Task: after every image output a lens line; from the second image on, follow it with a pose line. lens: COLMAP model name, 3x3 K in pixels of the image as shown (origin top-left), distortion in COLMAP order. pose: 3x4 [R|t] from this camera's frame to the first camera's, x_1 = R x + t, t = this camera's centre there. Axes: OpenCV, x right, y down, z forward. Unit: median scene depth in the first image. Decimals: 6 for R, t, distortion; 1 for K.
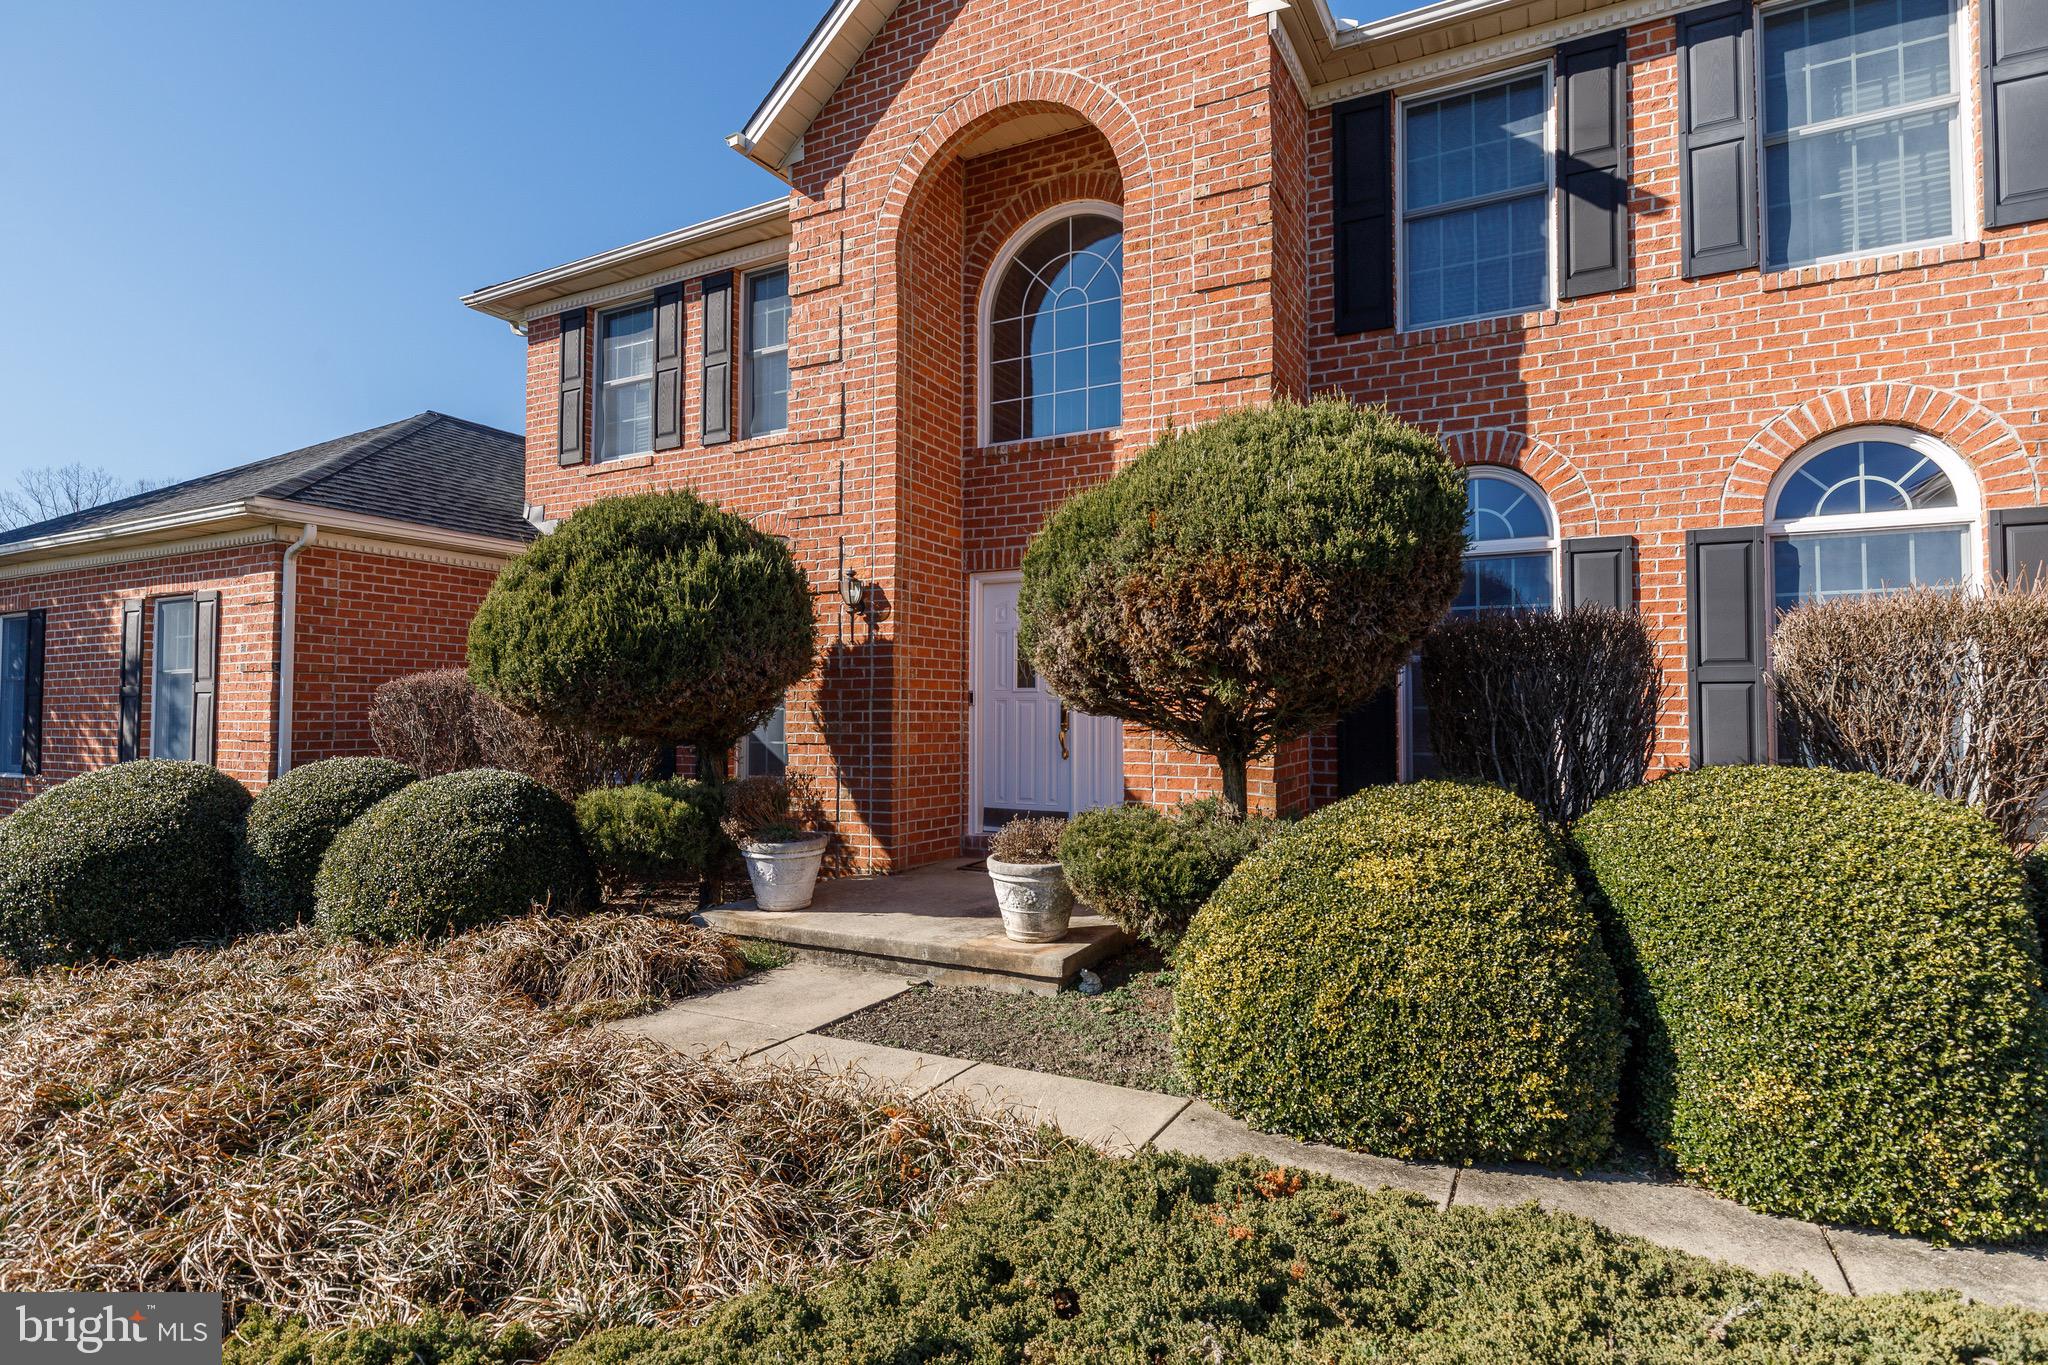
lens RADIAL K [[1044.4, 0, 1022.5], [0, 1044.4, 685.3], [0, 0, 1]] dist [-0.002249, -0.000130]
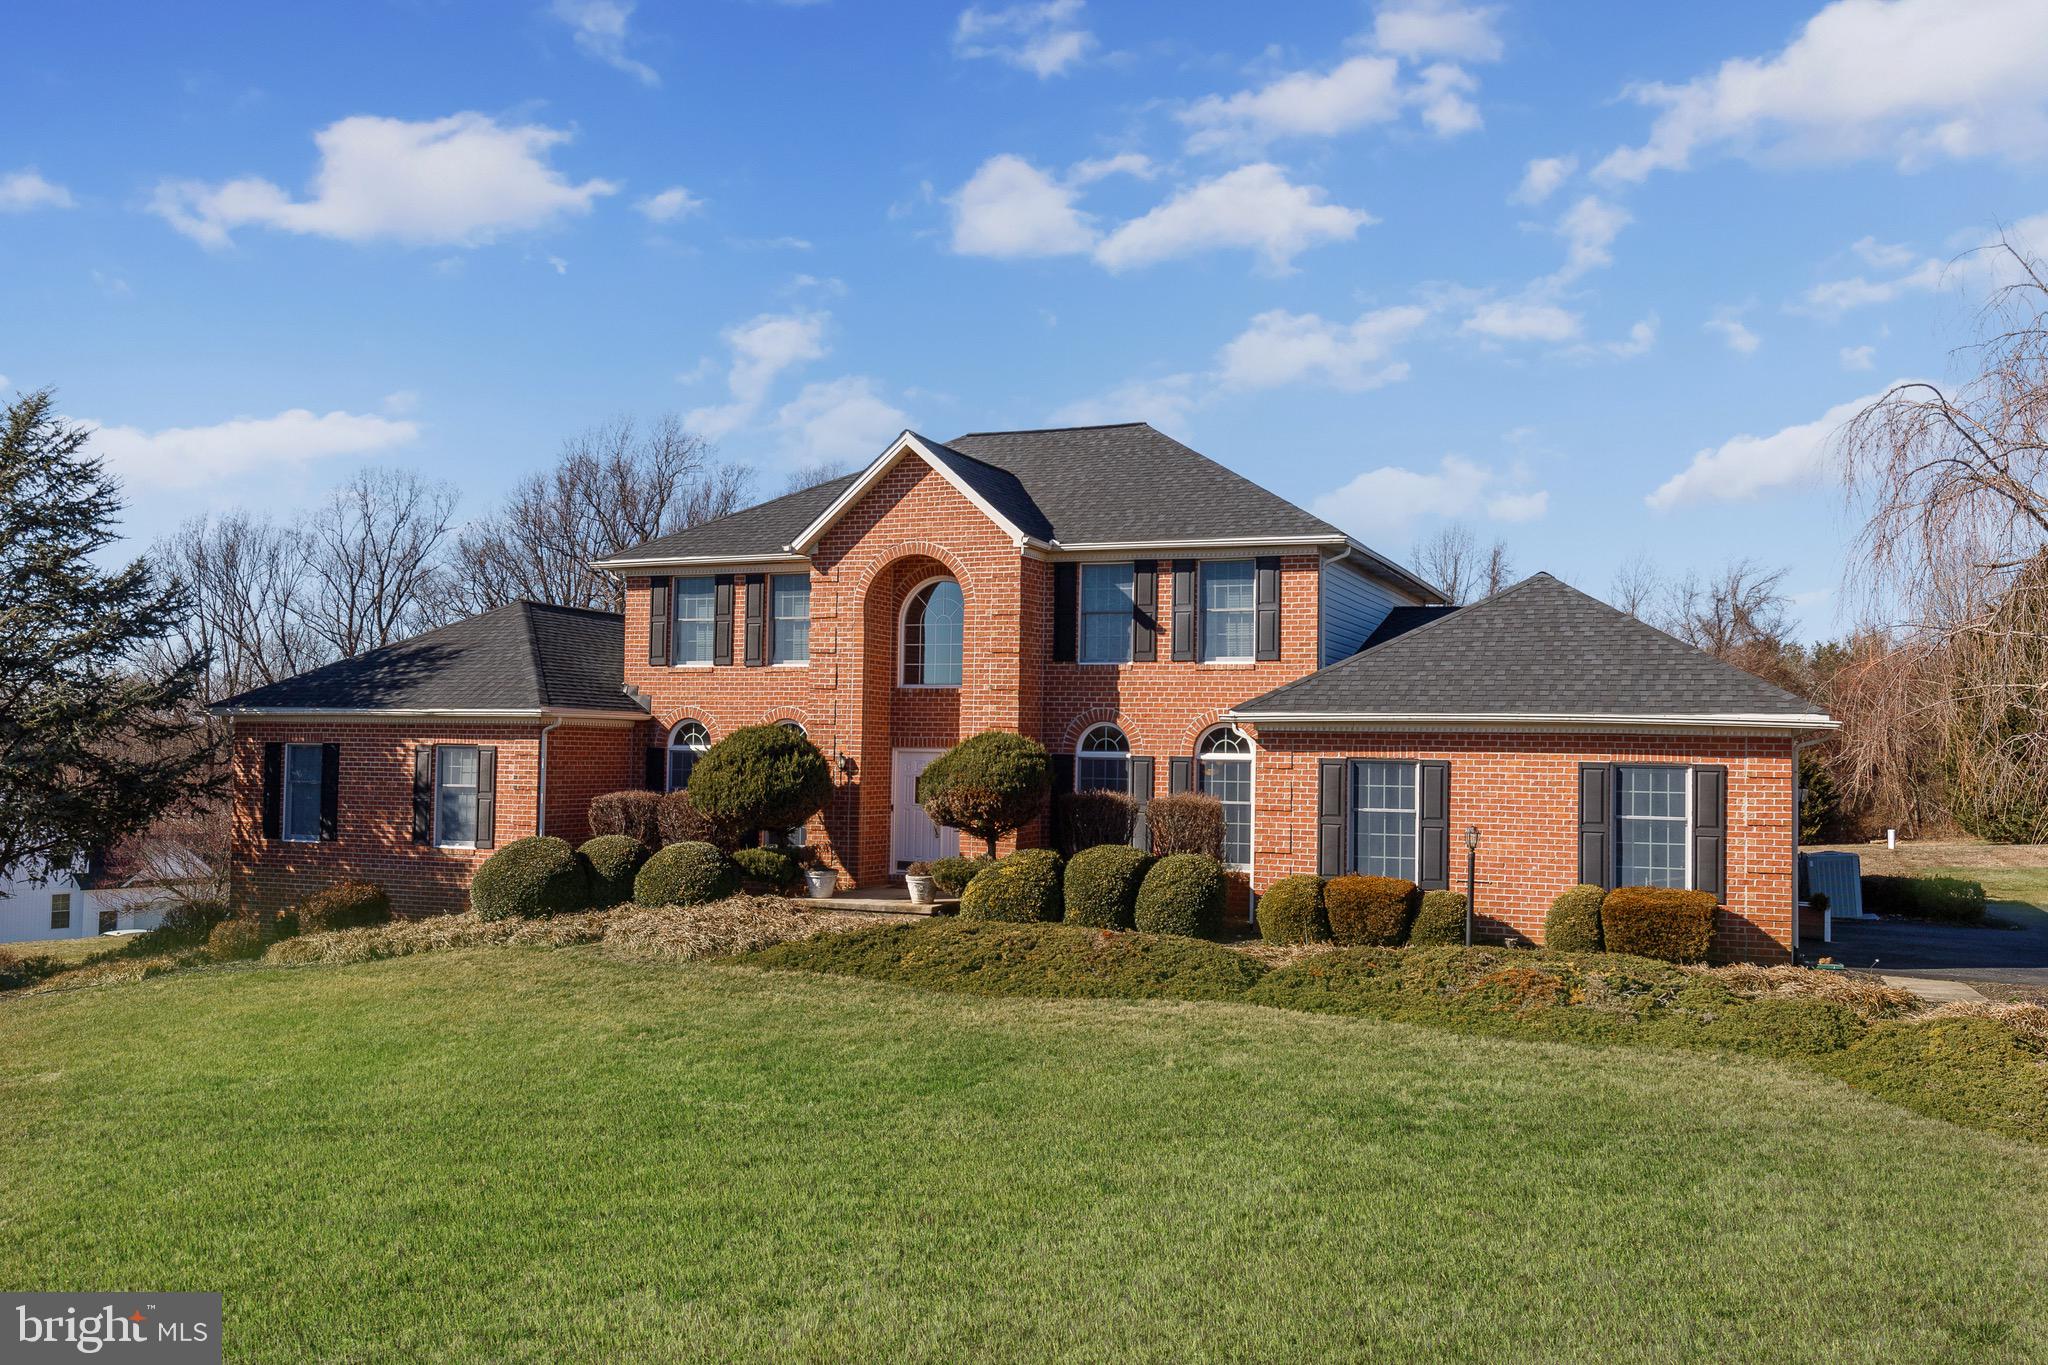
lens RADIAL K [[1620.6, 0, 1069.0], [0, 1620.6, 680.3], [0, 0, 1]] dist [0.009868, 0.004946]
pose [[0.994257, 0.018201, 0.105457, -0.057775], [-0.016664, 0.999742, -0.015441, -0.258268], [-0.105711, 0.013595, 0.994304, -2.928466]]
